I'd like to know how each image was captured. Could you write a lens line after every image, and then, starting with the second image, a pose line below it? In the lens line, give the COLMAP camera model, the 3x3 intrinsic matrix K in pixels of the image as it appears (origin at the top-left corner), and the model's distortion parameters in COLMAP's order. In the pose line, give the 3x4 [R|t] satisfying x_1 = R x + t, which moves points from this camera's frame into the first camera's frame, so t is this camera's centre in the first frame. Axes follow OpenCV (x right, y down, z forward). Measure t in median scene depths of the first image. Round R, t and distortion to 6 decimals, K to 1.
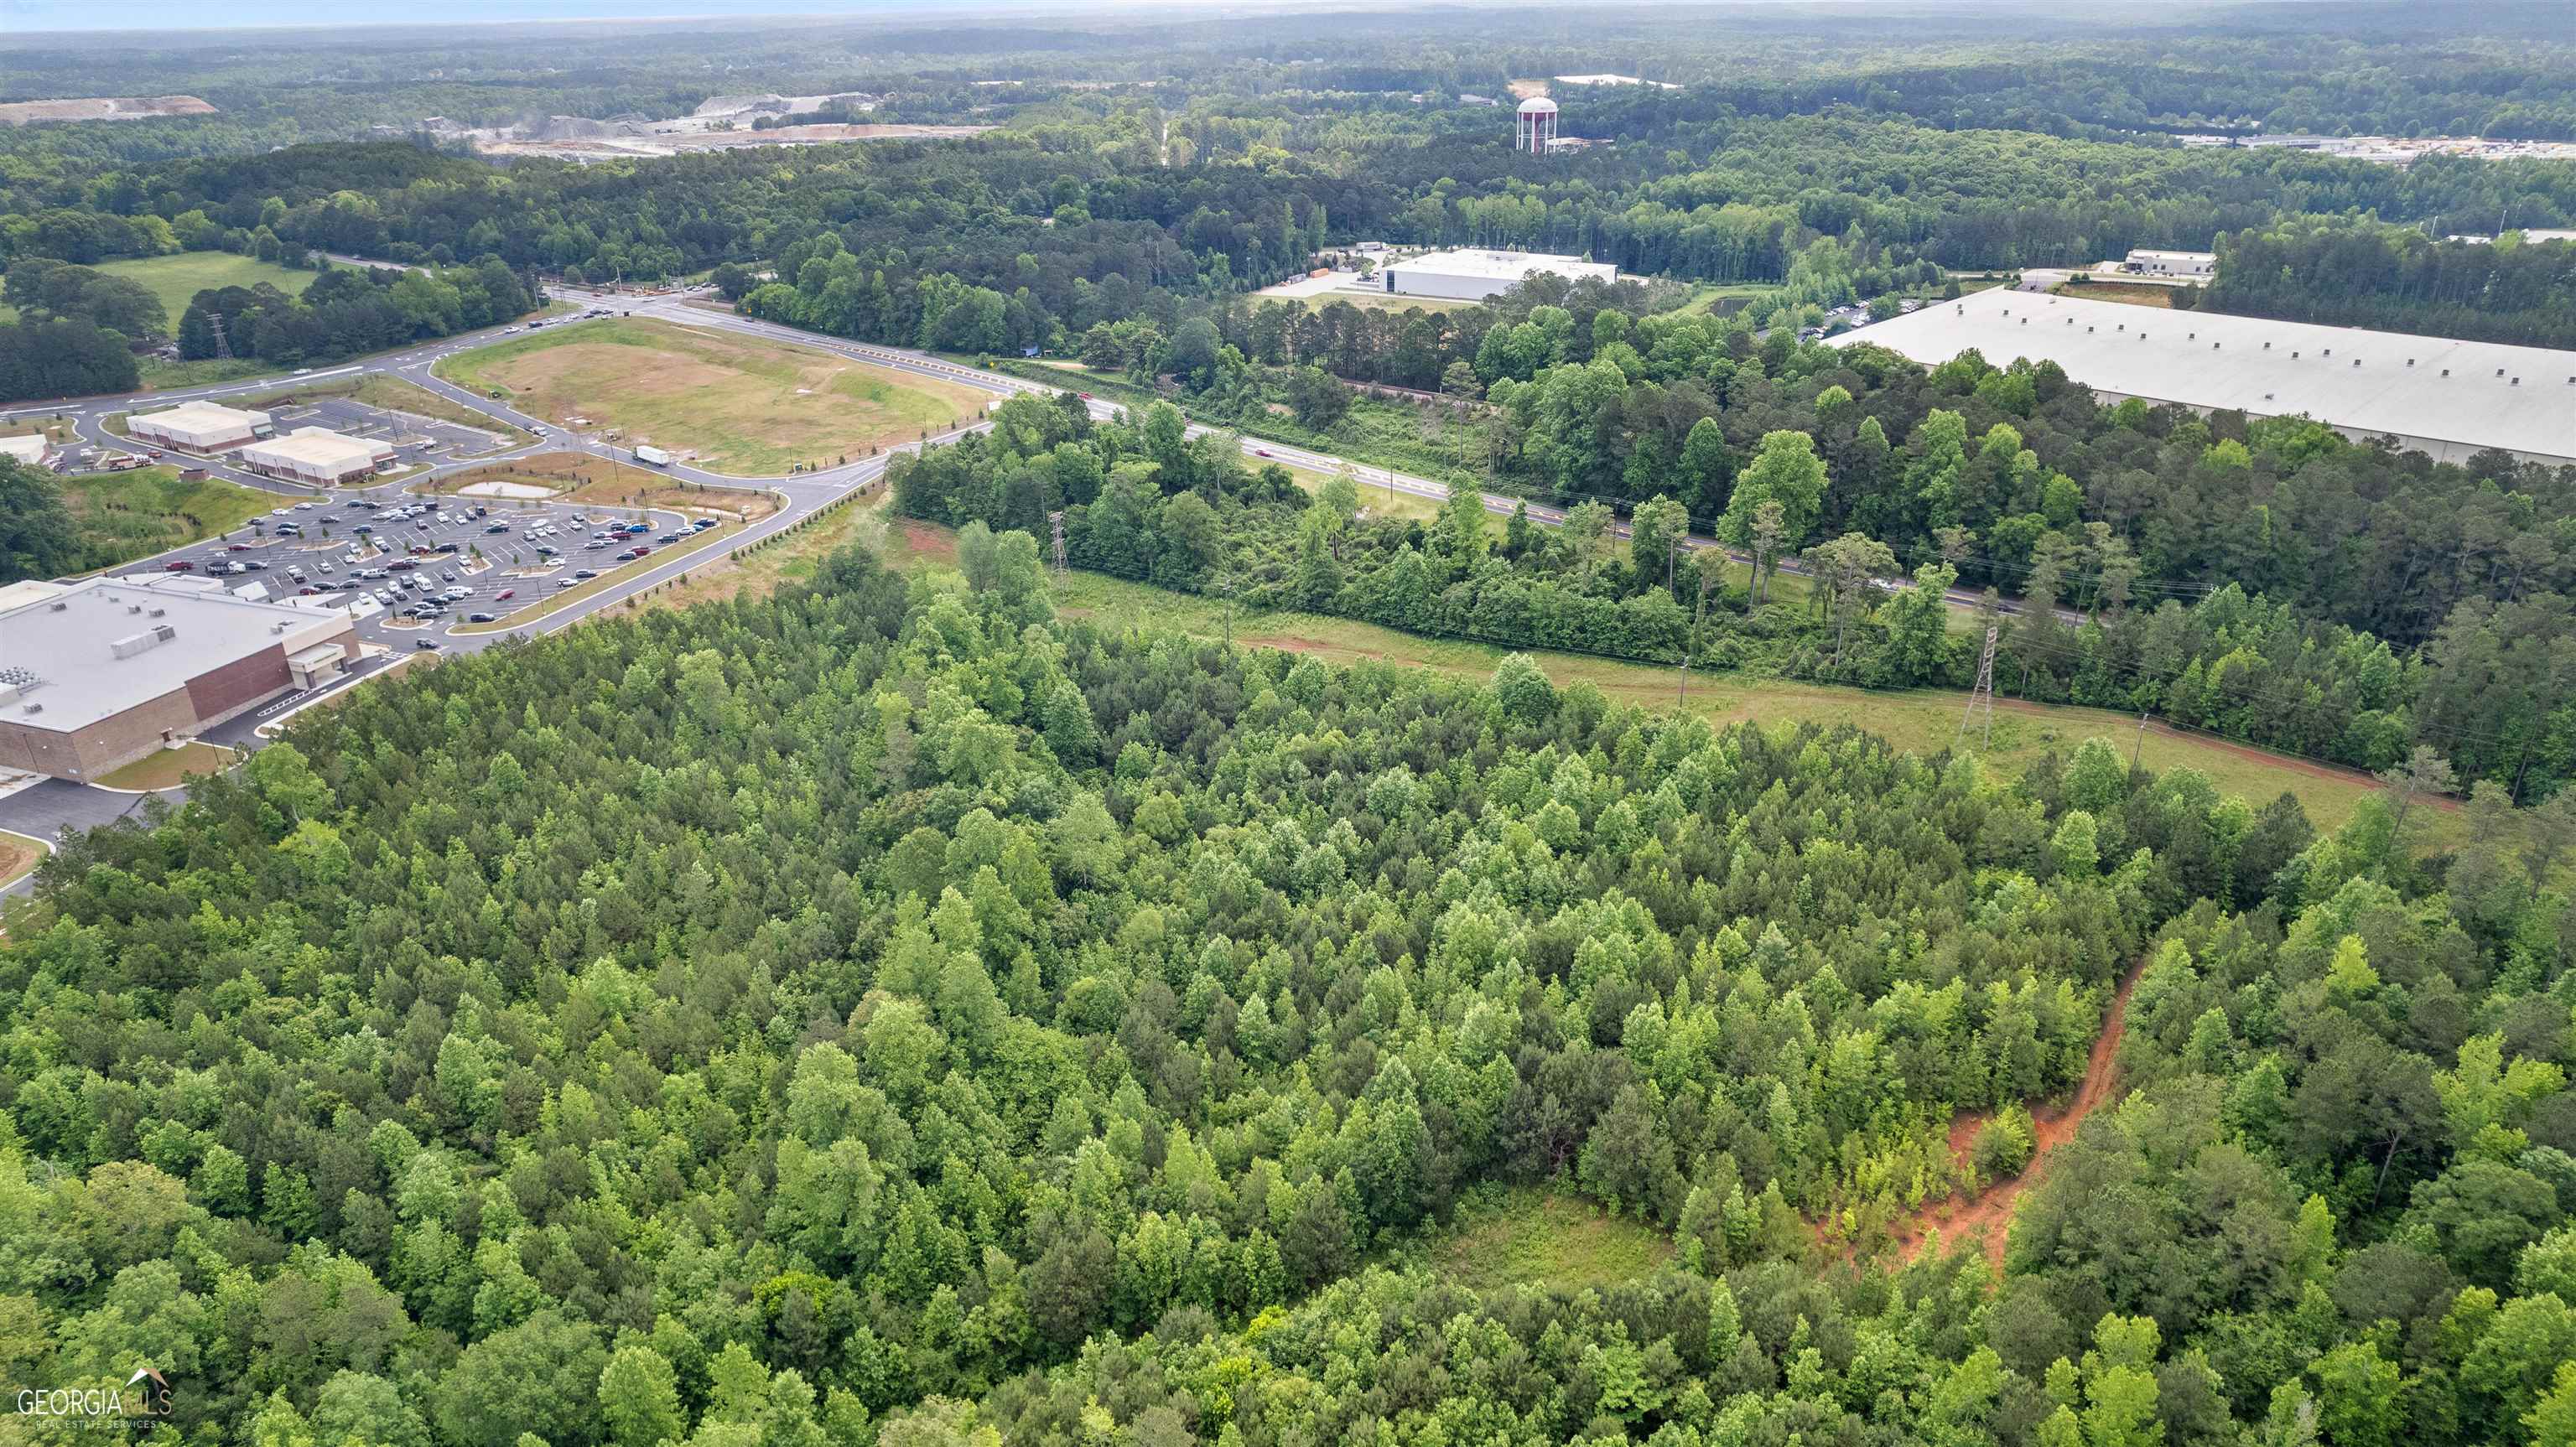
lens RADIAL K [[1644.4, 0, 1288.0], [0, 1644.4, 723.5], [0, 0, 1]] dist [-0.080168, 0.076760]
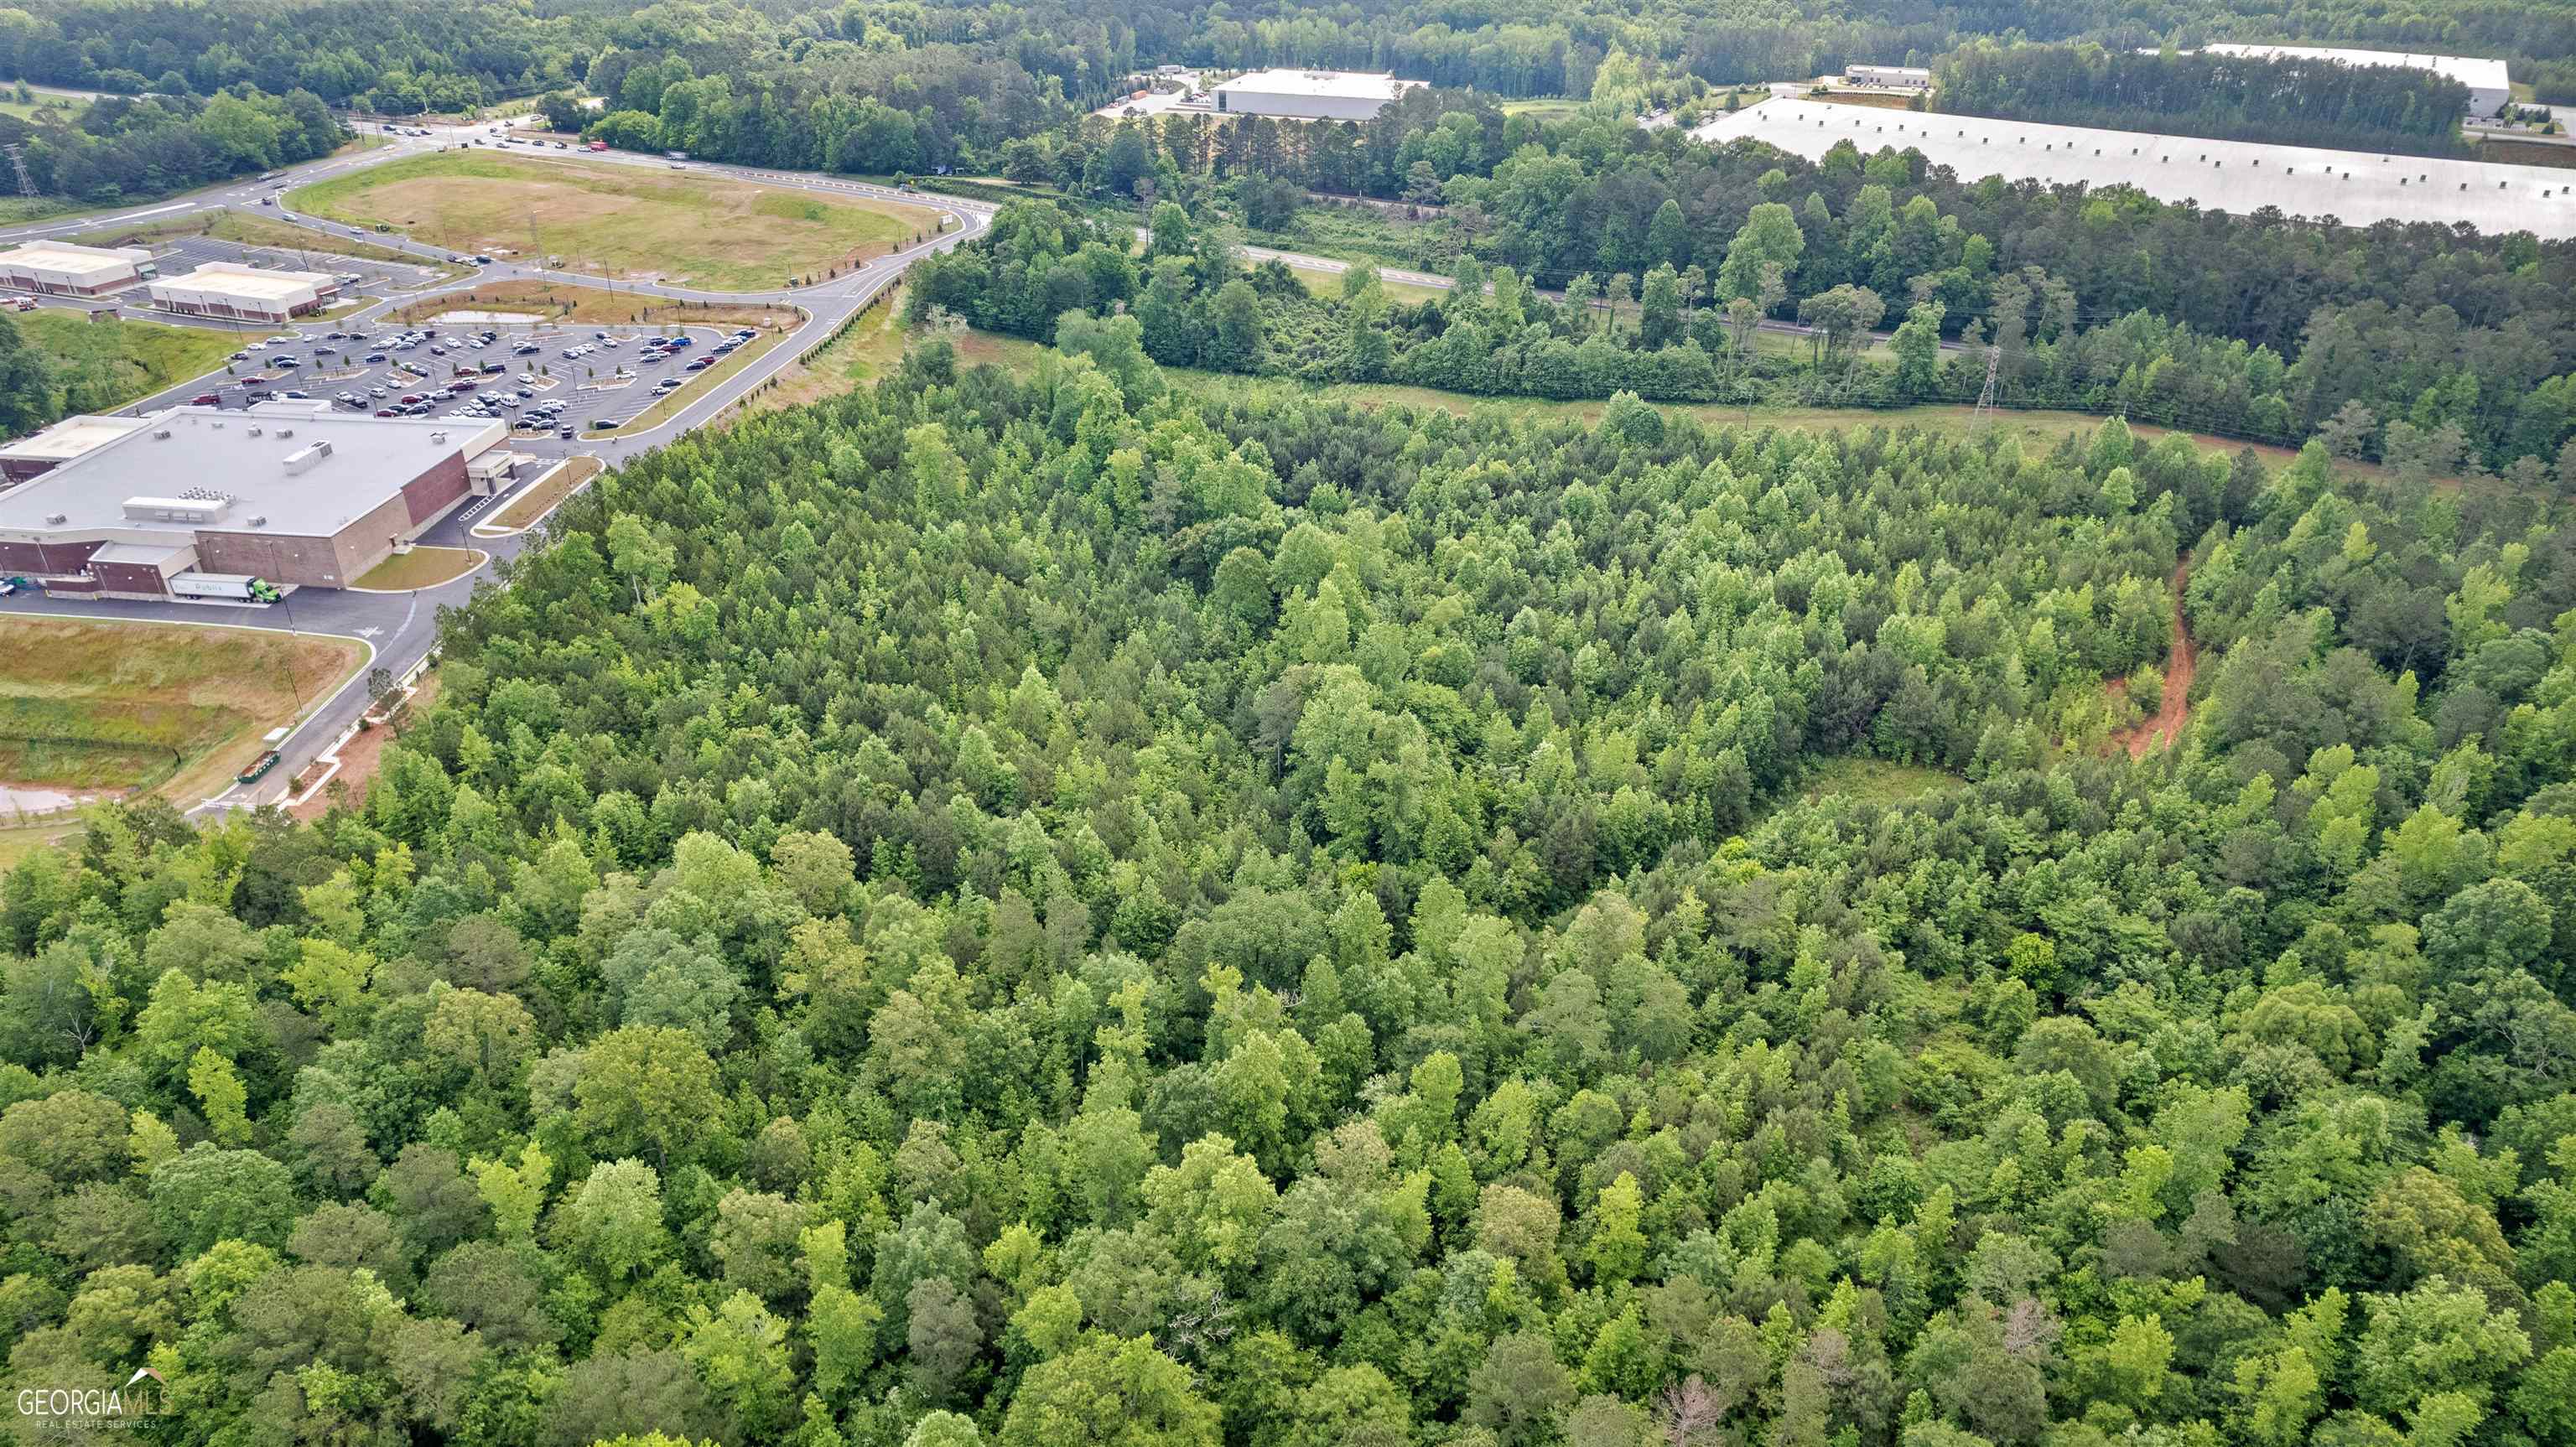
lens RADIAL K [[1644.4, 0, 1288.0], [0, 1644.4, 723.5], [0, 0, 1]] dist [-0.080168, 0.076760]
pose [[0.971604, -0.094555, 0.216899, -0.328853], [0.075145, 0.992534, 0.096074, 0.056864], [-0.224364, -0.077047, 0.971455, -0.104315]]
